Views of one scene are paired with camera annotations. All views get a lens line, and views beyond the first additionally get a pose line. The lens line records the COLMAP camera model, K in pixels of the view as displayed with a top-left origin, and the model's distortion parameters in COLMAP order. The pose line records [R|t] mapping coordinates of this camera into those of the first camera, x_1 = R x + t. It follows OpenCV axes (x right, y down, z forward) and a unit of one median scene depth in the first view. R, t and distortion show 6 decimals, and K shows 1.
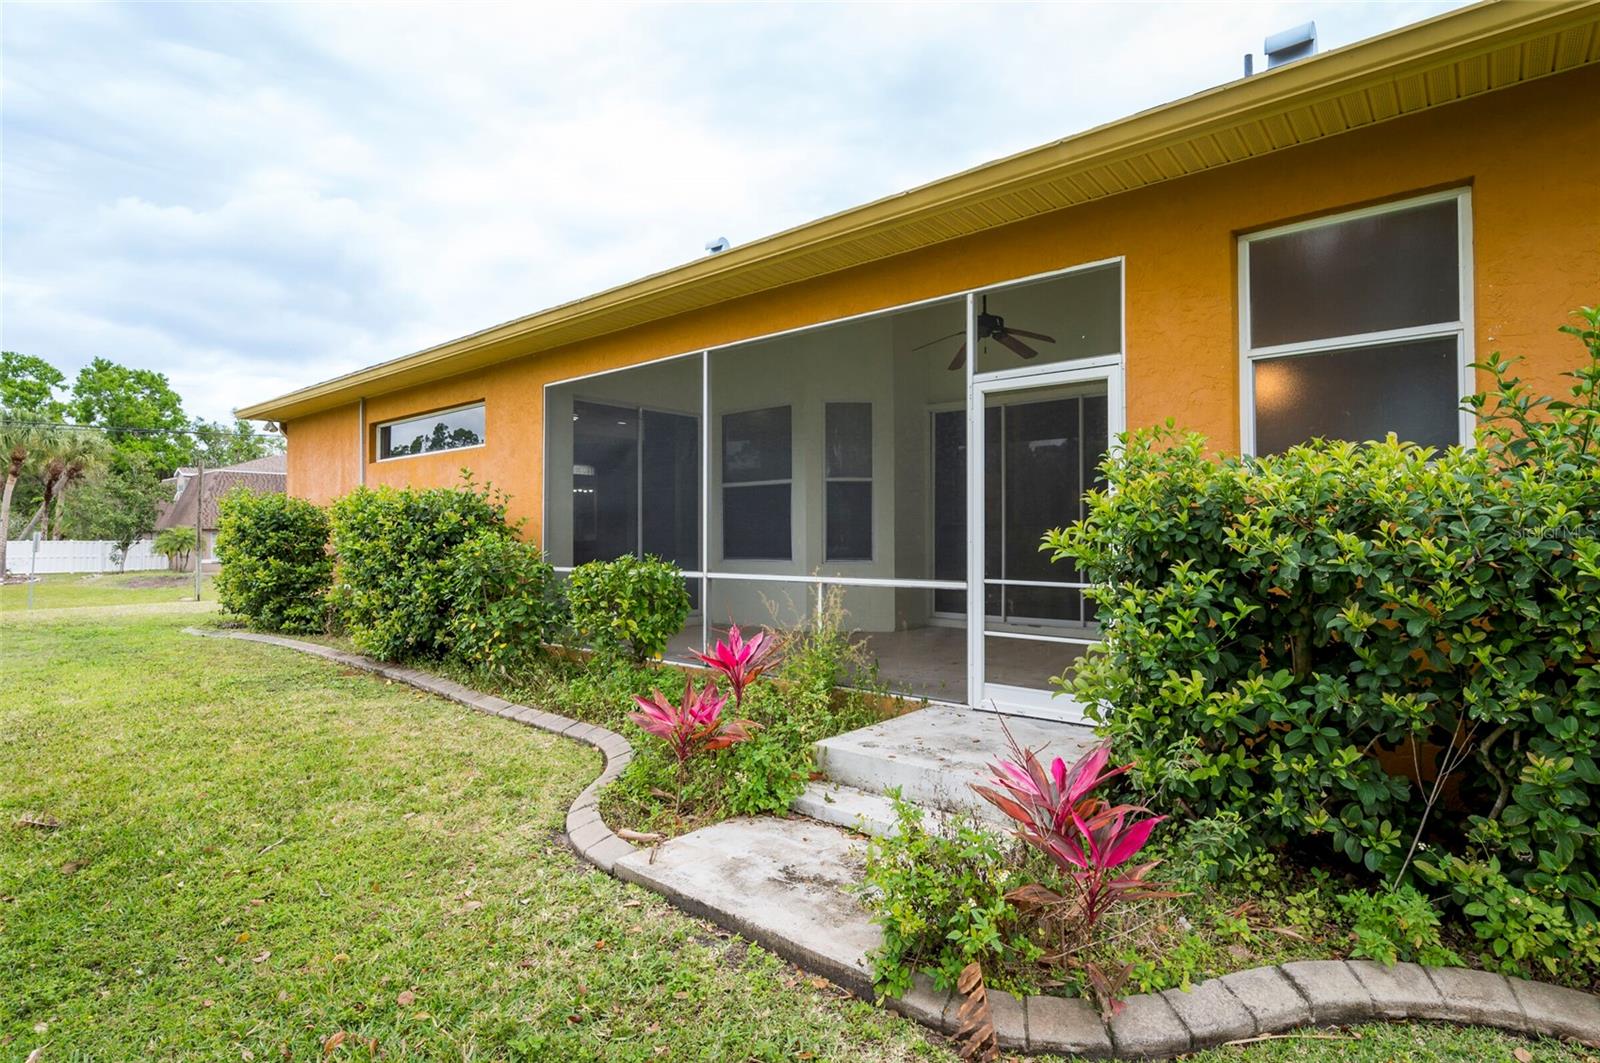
lens RADIAL K [[809.9, 0, 800.0], [0, 809.9, 531.5], [0, 0, 1]] dist [-0.003853, -0.000757]
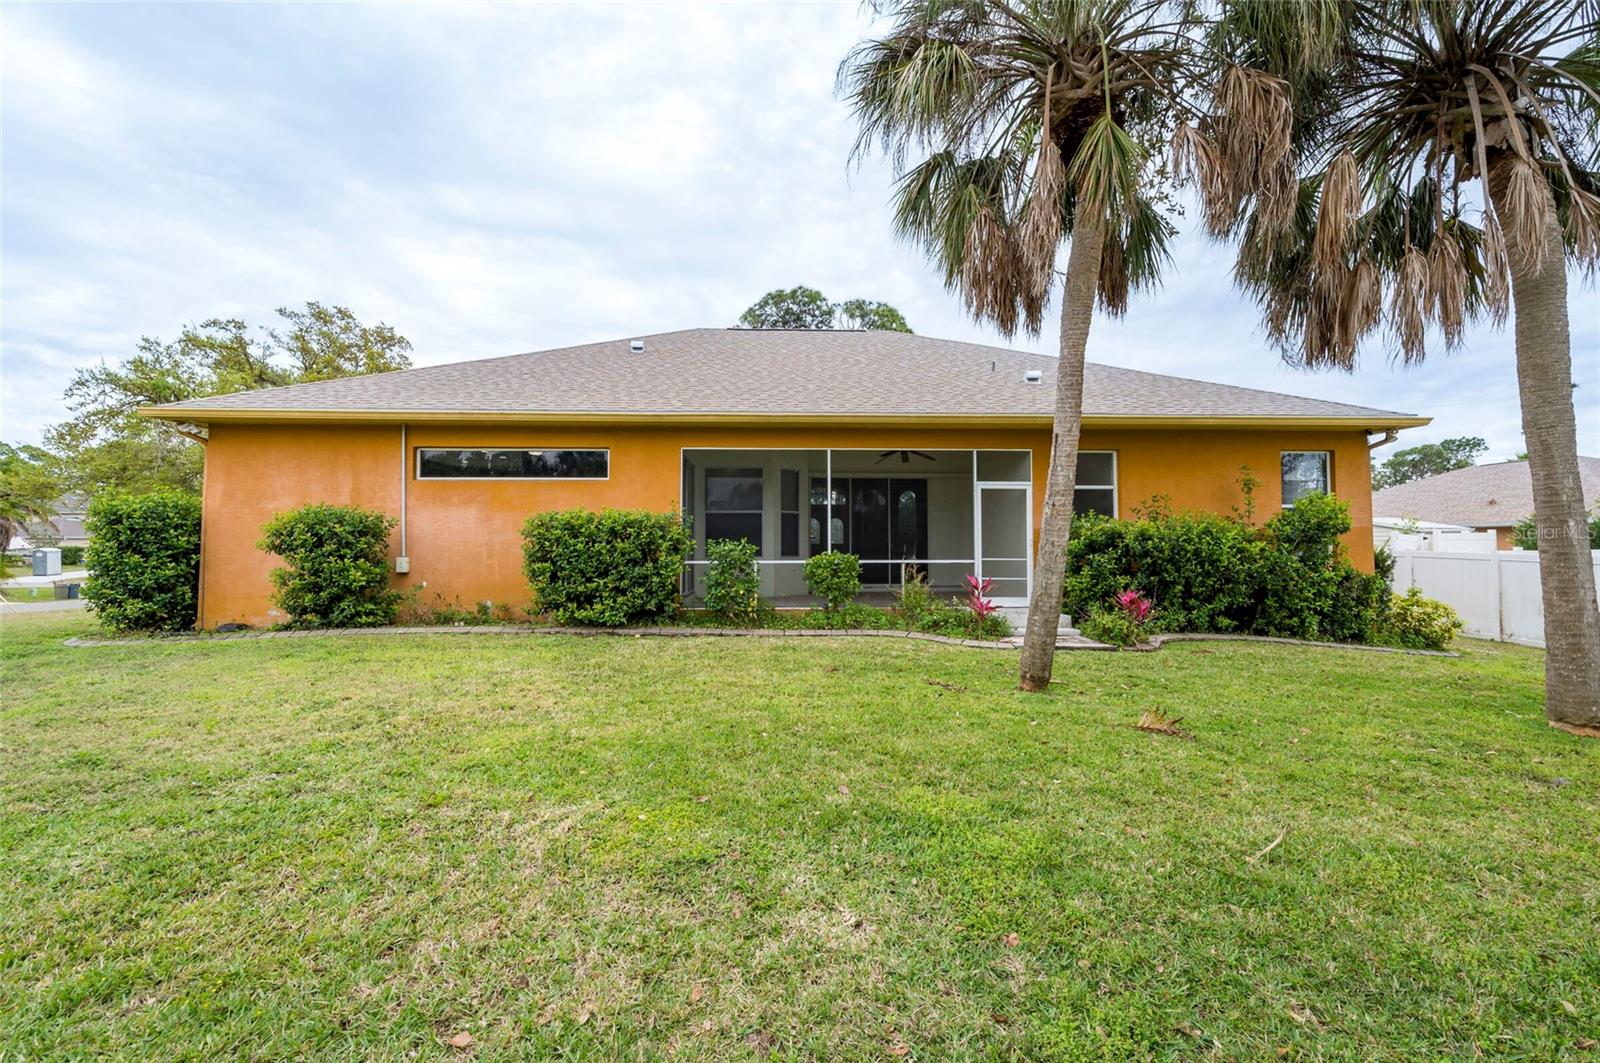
lens RADIAL K [[672.7, 0, 798.4], [0, 672.7, 527.4], [0, 0, 1]] dist [-0.000698, -0.000173]
pose [[0.736659, 0.022969, 0.675874, -1.969628], [-0.005081, 0.999583, -0.028432, 0.025557], [-0.676245, 0.017511, 0.736469, -0.258924]]
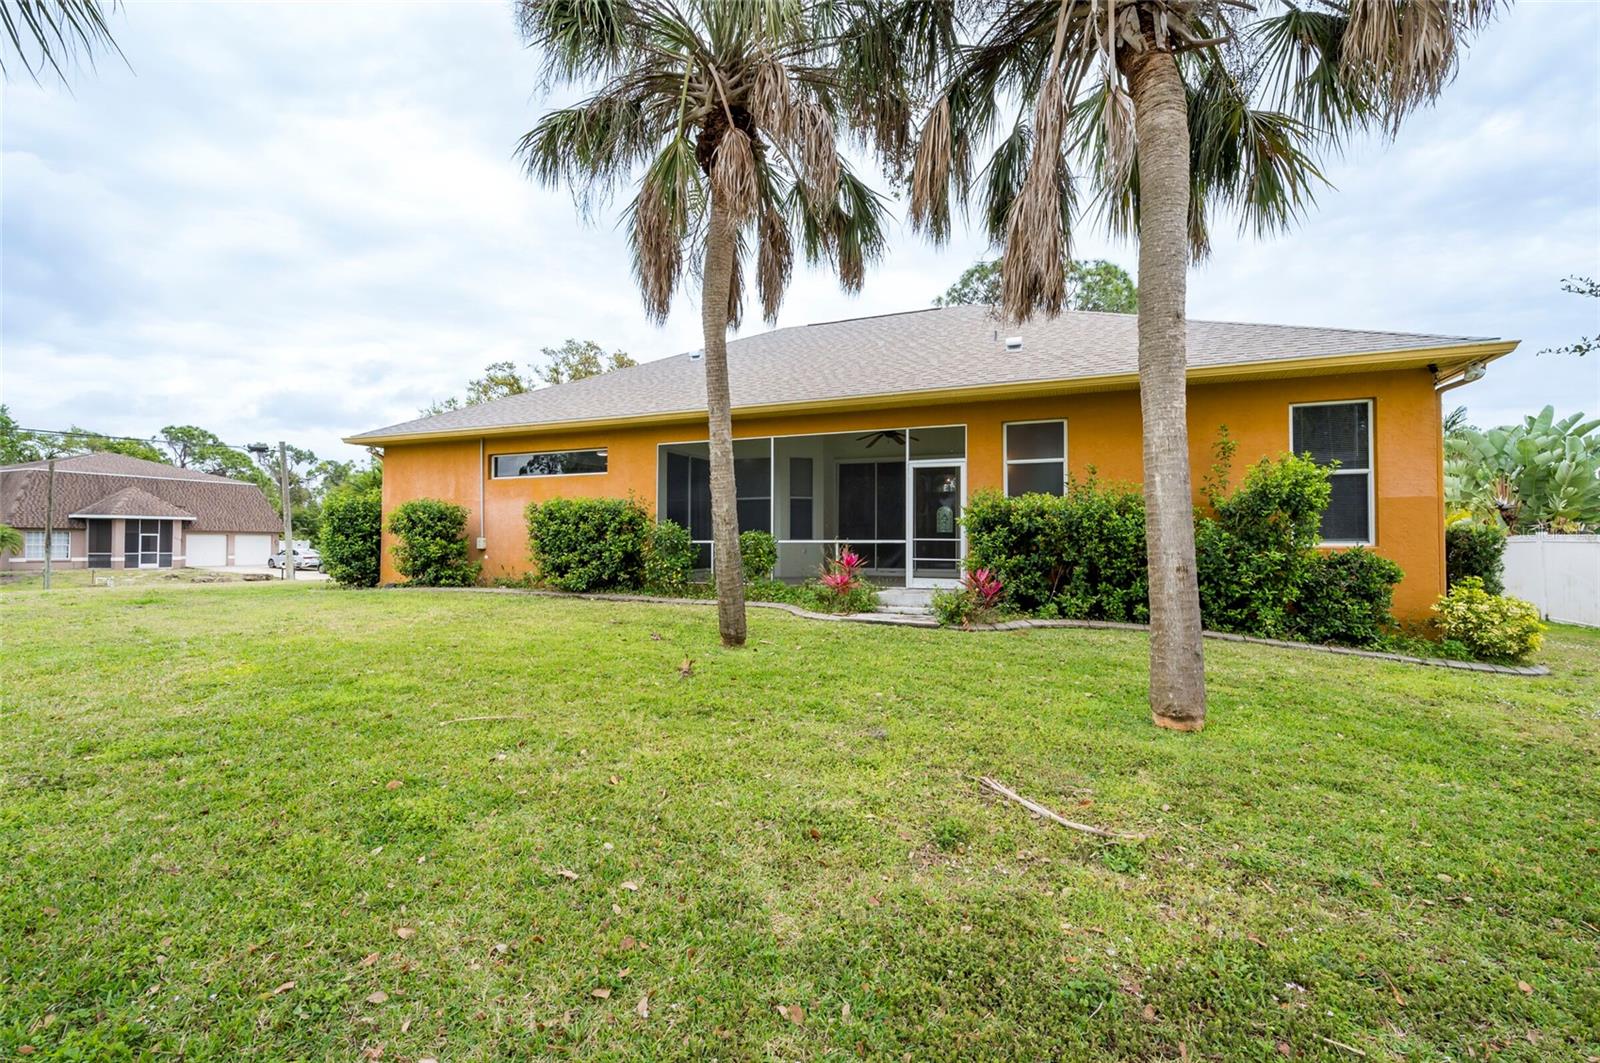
lens RADIAL K [[703.9, 0, 797.7], [0, 703.9, 534.7], [0, 0, 1]] dist [0.000601, -0.000661]
pose [[0.953434, 0.008896, 0.301471, -0.936985], [-0.006453, 0.999938, -0.009097, 0.078826], [-0.301533, 0.006728, 0.953432, -1.218470]]
